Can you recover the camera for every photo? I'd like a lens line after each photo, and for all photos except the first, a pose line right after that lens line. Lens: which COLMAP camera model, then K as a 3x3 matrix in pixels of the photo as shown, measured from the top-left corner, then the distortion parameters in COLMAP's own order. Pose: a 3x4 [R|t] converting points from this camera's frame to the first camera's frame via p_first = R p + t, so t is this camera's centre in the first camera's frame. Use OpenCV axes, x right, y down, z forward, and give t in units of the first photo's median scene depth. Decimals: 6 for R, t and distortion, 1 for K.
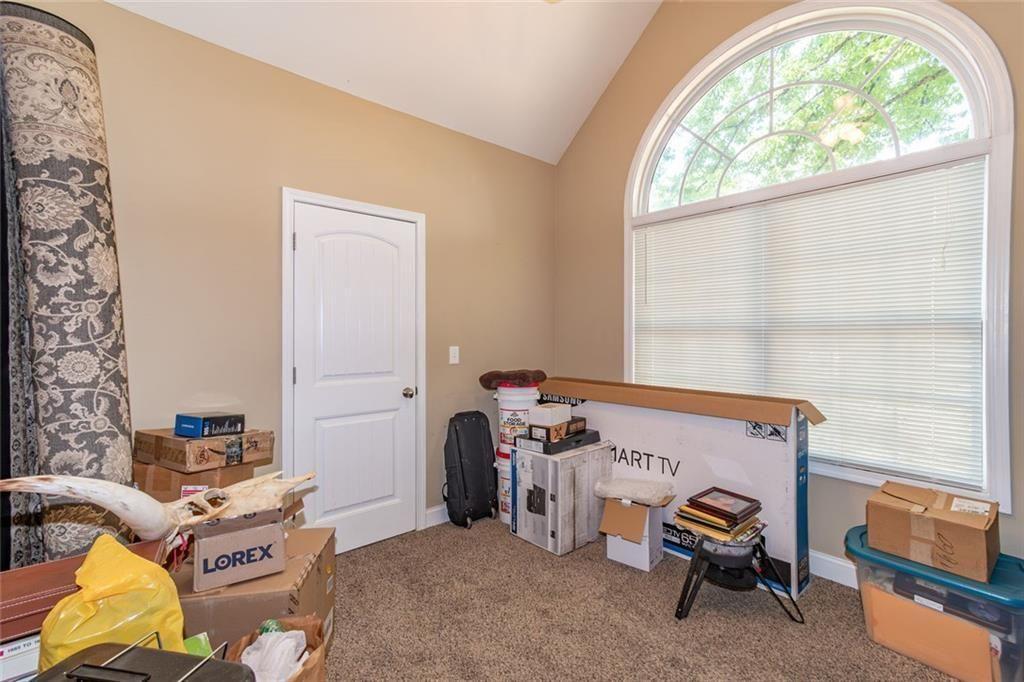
lens RADIAL K [[456.3, 0, 510.3], [0, 456.3, 337.1], [0, 0, 1]] dist [0.000892, 0.000457]
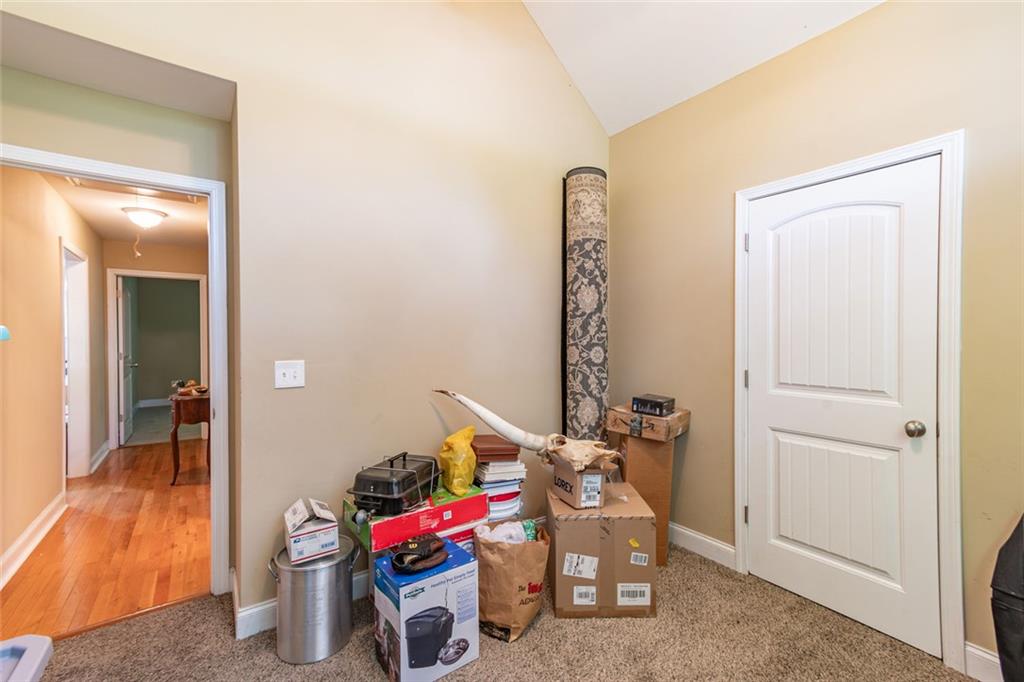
lens RADIAL K [[456.3, 0, 510.3], [0, 456.3, 337.1], [0, 0, 1]] dist [0.000892, 0.000457]
pose [[-0.135663, 0.012475, -0.990677, 0.874437], [0.002150, 0.999922, 0.012297, -0.027947], [0.990753, -0.000462, -0.135679, 0.958559]]
